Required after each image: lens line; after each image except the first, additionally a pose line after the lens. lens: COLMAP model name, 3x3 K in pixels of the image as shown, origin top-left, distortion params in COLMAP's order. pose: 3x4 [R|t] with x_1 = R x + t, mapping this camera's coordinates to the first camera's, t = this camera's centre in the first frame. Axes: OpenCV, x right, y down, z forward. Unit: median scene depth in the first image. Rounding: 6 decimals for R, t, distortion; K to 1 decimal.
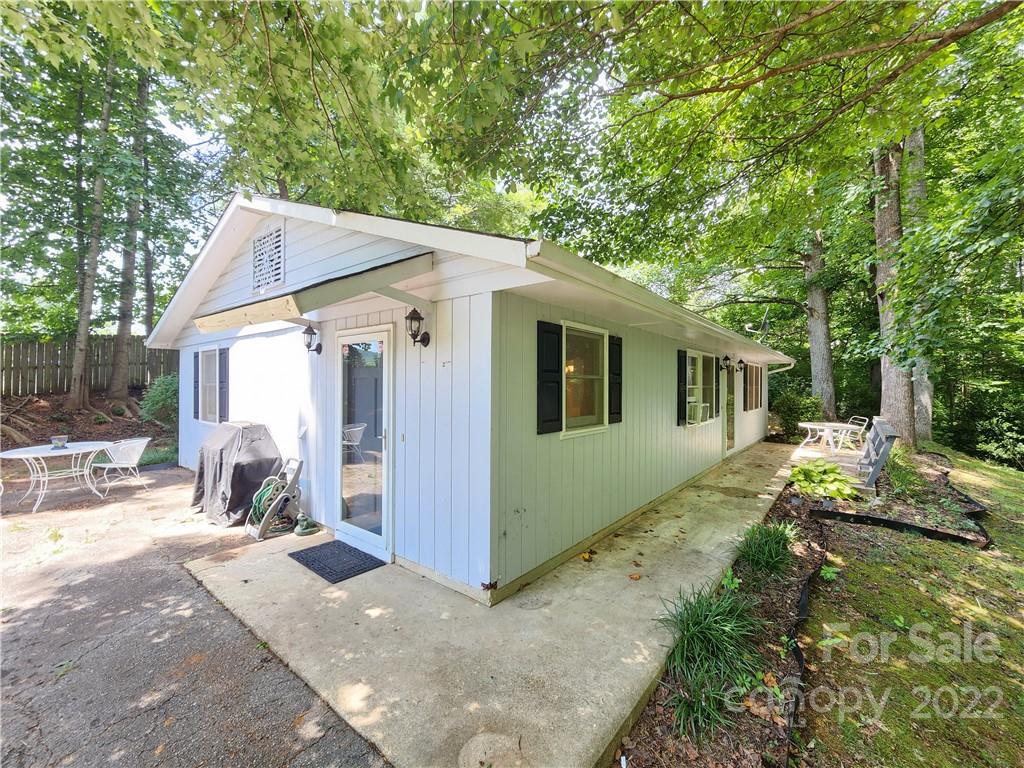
lens RADIAL K [[421.2, 0, 510.7], [0, 421.2, 382.2], [0, 0, 1]] dist [0.008810, 0.001314]
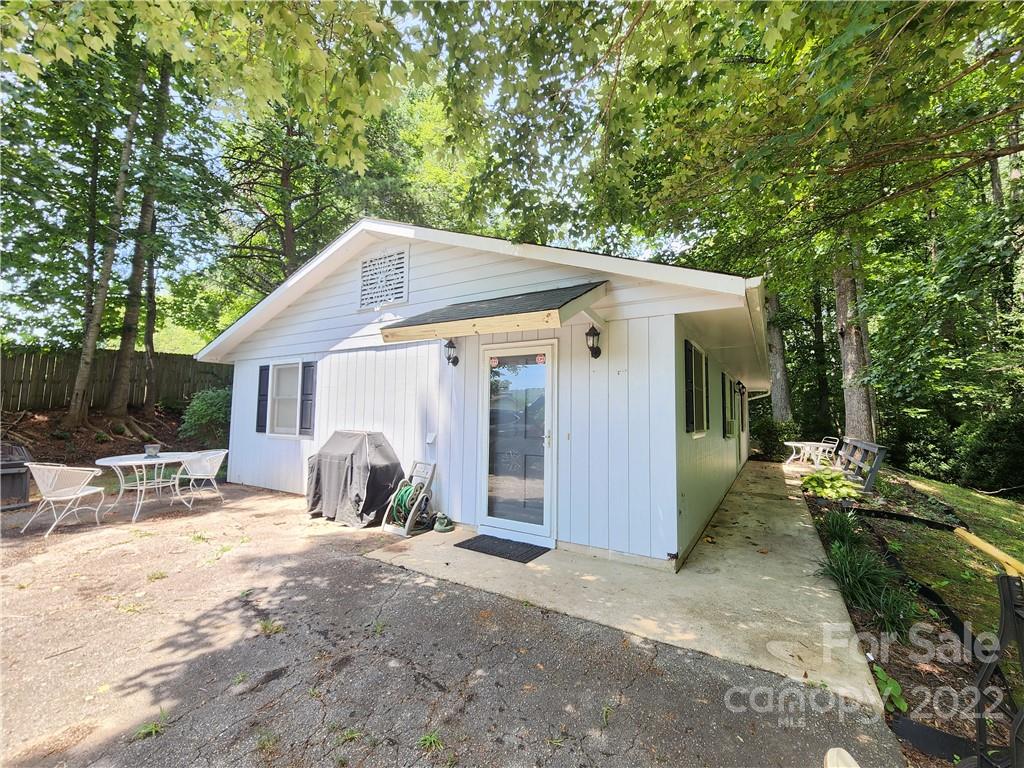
lens RADIAL K [[421.2, 0, 514.4], [0, 421.2, 383.8], [0, 0, 1]] dist [0.008810, 0.001314]
pose [[0.991567, 0.018922, 0.128207, -0.424352], [-0.010246, 0.997633, -0.067998, 0.051575], [-0.129190, 0.066111, 0.989414, -0.103967]]
